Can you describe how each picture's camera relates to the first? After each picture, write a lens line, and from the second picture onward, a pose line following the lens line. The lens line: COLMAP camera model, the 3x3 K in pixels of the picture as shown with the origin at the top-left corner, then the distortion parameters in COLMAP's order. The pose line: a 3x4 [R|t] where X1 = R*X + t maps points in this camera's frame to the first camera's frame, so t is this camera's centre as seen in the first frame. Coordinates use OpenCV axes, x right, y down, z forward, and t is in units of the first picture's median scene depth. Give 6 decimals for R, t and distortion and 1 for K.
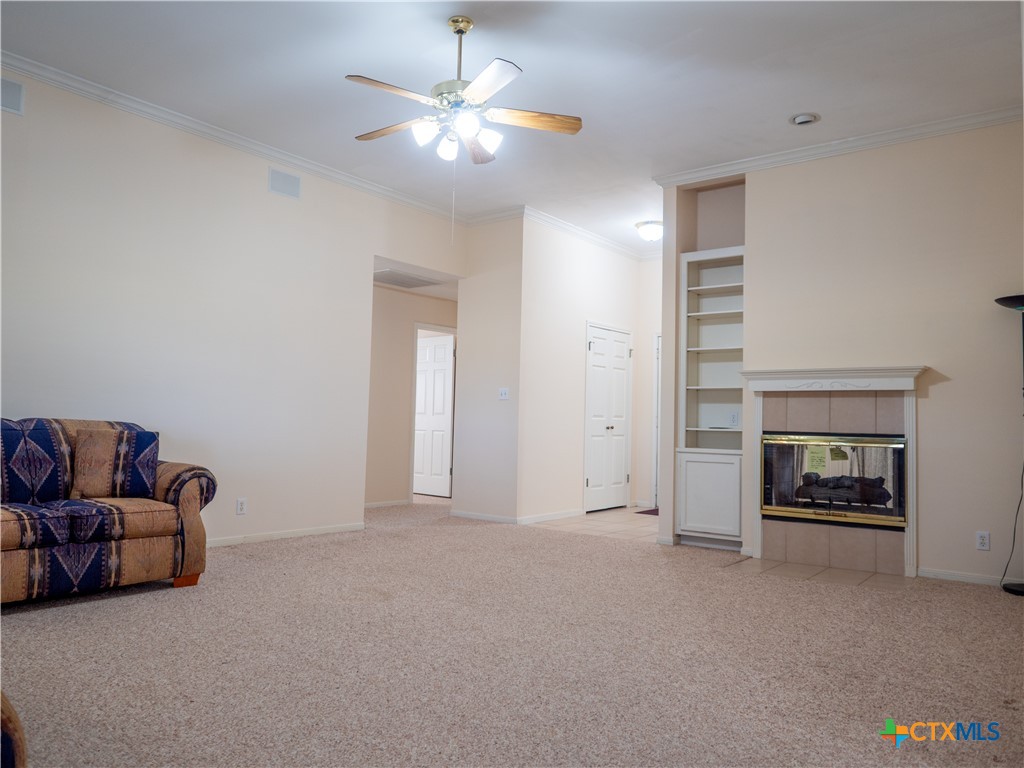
lens RADIAL K [[736.9, 0, 509.1], [0, 736.9, 380.8], [0, 0, 1]] dist [-0.019851, 0.002968]
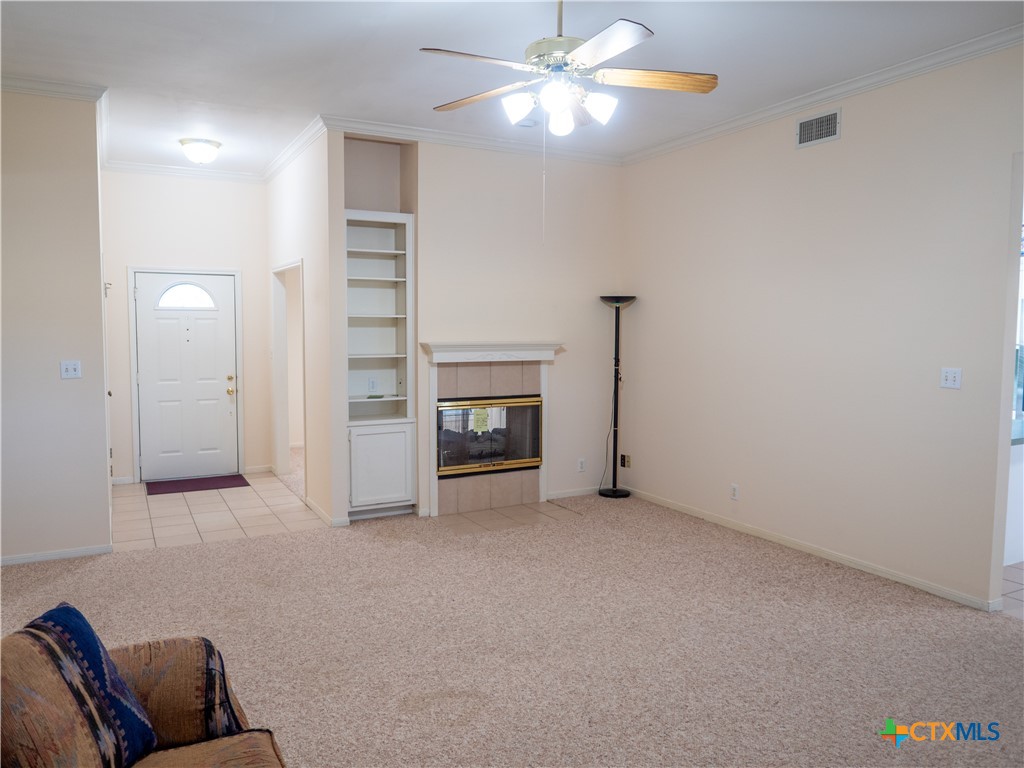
lens RADIAL K [[736.9, 0, 504.2], [0, 736.9, 379.4], [0, 0, 1]] dist [-0.019851, 0.002968]
pose [[0.406111, -0.089002, 0.909479, -0.645879], [-0.046732, 0.991921, 0.117937, -0.099675], [-0.912628, -0.090397, 0.398671, 0.541181]]
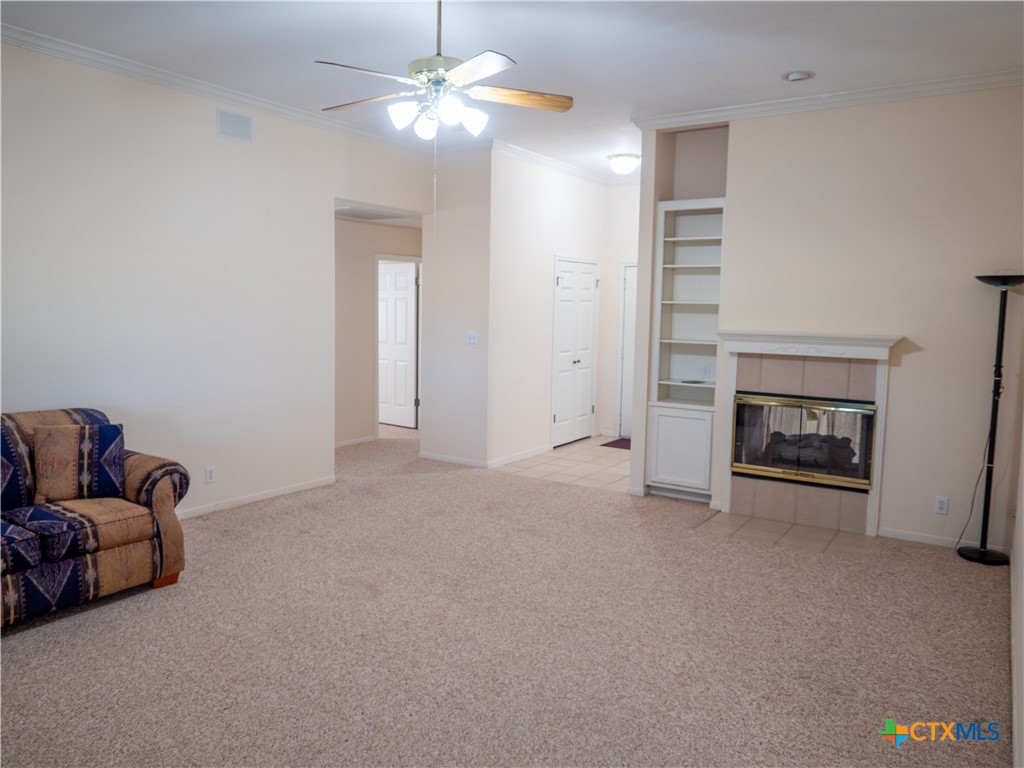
lens RADIAL K [[736.9, 0, 511.2], [0, 736.9, 376.4], [0, 0, 1]] dist [-0.019851, 0.002968]
pose [[0.997394, -0.012995, 0.070962, -0.037361], [0.001845, 0.987916, 0.154981, -0.119029], [-0.072118, -0.154446, 0.985366, 0.035000]]
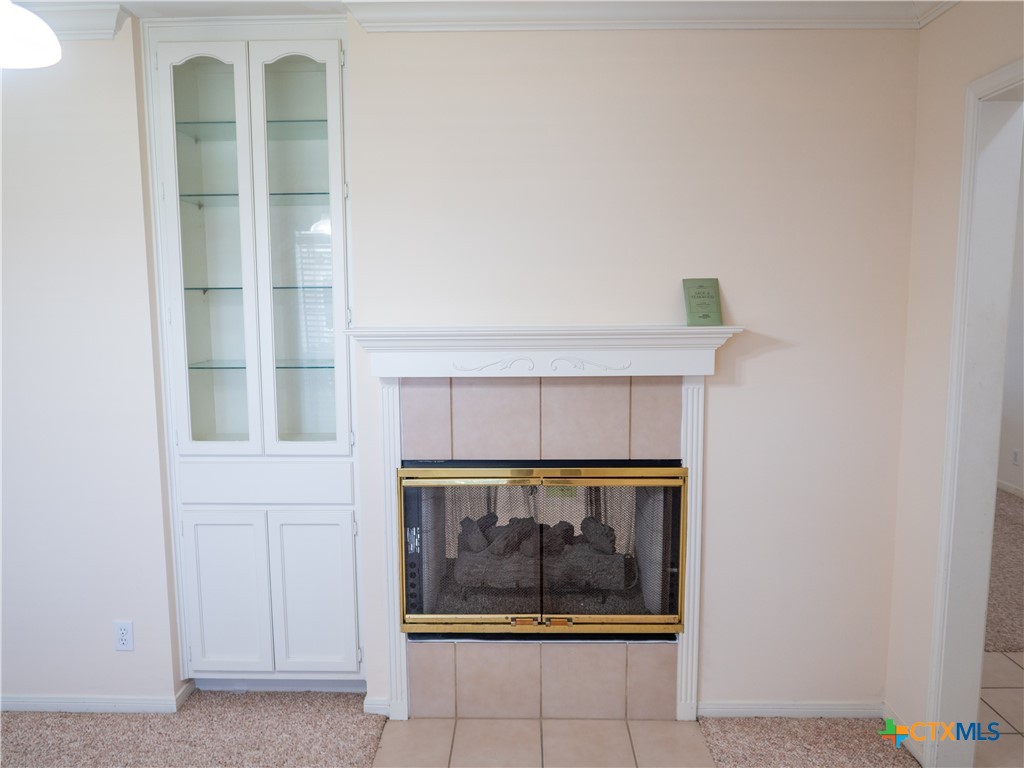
lens RADIAL K [[736.9, 0, 522.5], [0, 736.9, 430.6], [0, 0, 1]] dist [-0.019851, 0.002968]
pose [[0.806539, -0.113476, 0.580188, 0.157483], [-0.006385, 0.979676, 0.200487, -0.046877], [-0.591147, -0.165405, 0.789422, 0.660123]]
